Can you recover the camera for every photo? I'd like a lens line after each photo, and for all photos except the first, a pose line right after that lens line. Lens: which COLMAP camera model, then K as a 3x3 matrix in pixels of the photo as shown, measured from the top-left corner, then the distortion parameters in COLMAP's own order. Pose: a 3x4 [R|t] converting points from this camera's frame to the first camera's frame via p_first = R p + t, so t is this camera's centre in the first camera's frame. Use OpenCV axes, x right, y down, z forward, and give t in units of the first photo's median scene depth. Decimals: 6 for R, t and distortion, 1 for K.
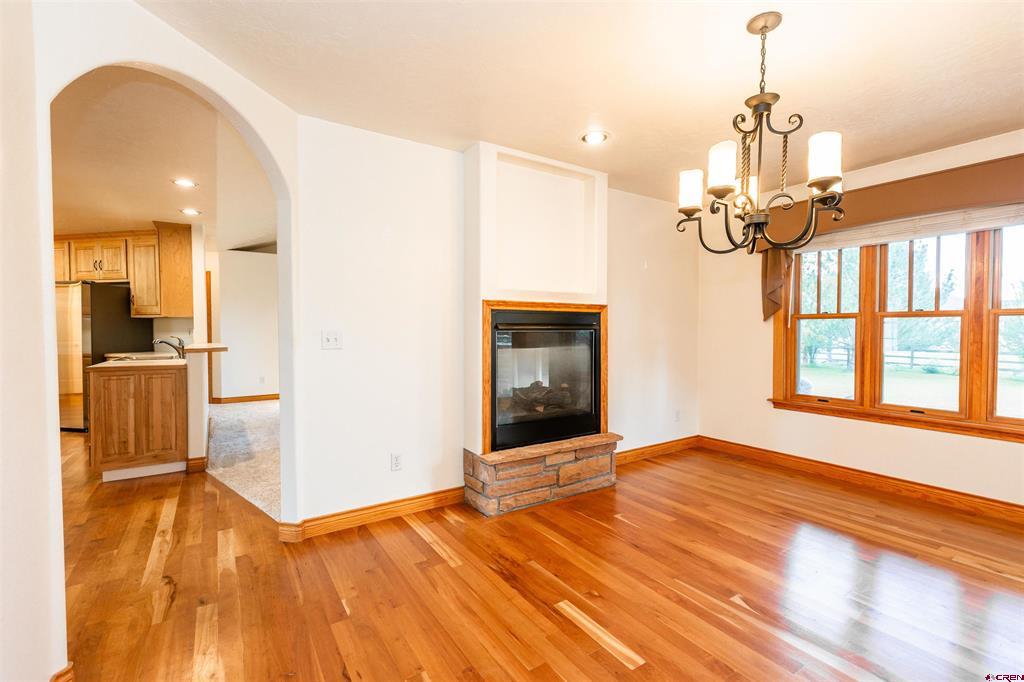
lens RADIAL K [[455.5, 0, 515.4], [0, 455.5, 341.2], [0, 0, 1]] dist [-0.001805, -0.000202]
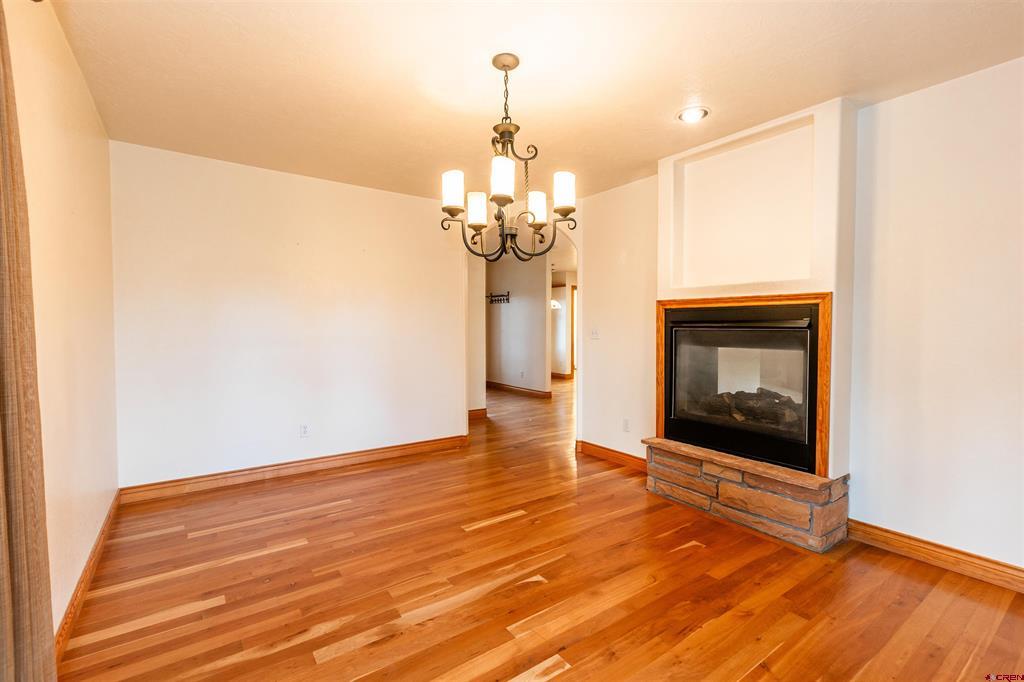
lens RADIAL K [[455.5, 0, 515.4], [0, 455.5, 341.2], [0, 0, 1]] dist [-0.001805, -0.000202]
pose [[0.037567, 0.033852, -0.998721, 0.950596], [-0.029165, 0.999037, 0.032766, -0.015618], [0.998868, 0.027897, 0.038518, 0.549196]]
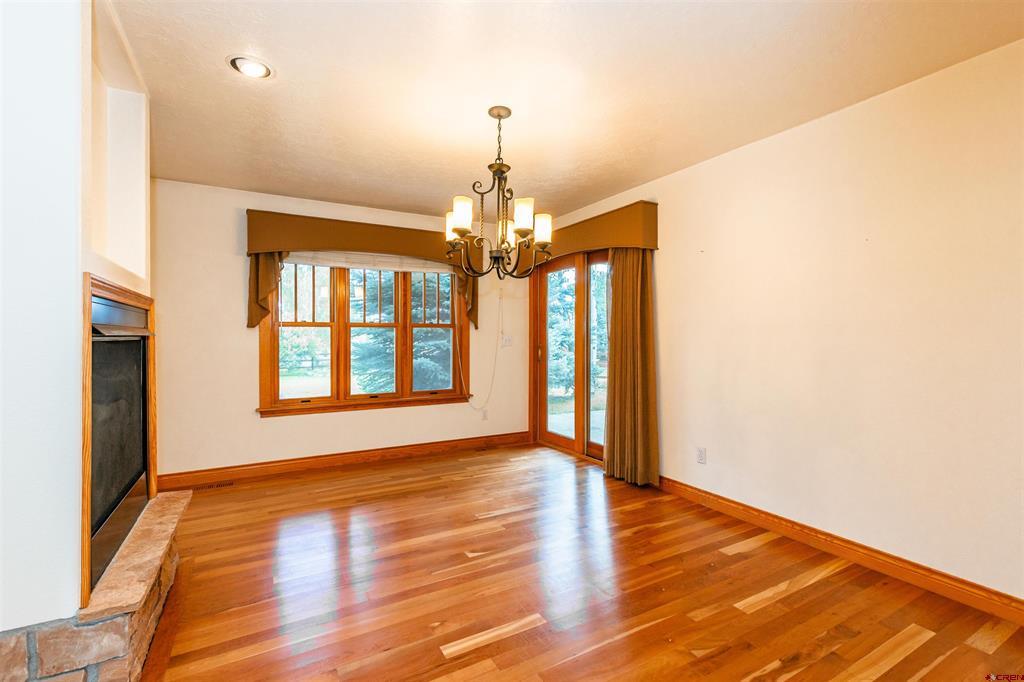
lens RADIAL K [[467.6, 0, 511.6], [0, 467.6, 339.9], [0, 0, 1]] dist [0.001186, -0.000116]
pose [[0.063717, -0.007448, 0.997940, -0.475971], [0.027174, 0.999614, 0.005725, -0.012124], [-0.997598, 0.026753, 0.063895, 0.490538]]
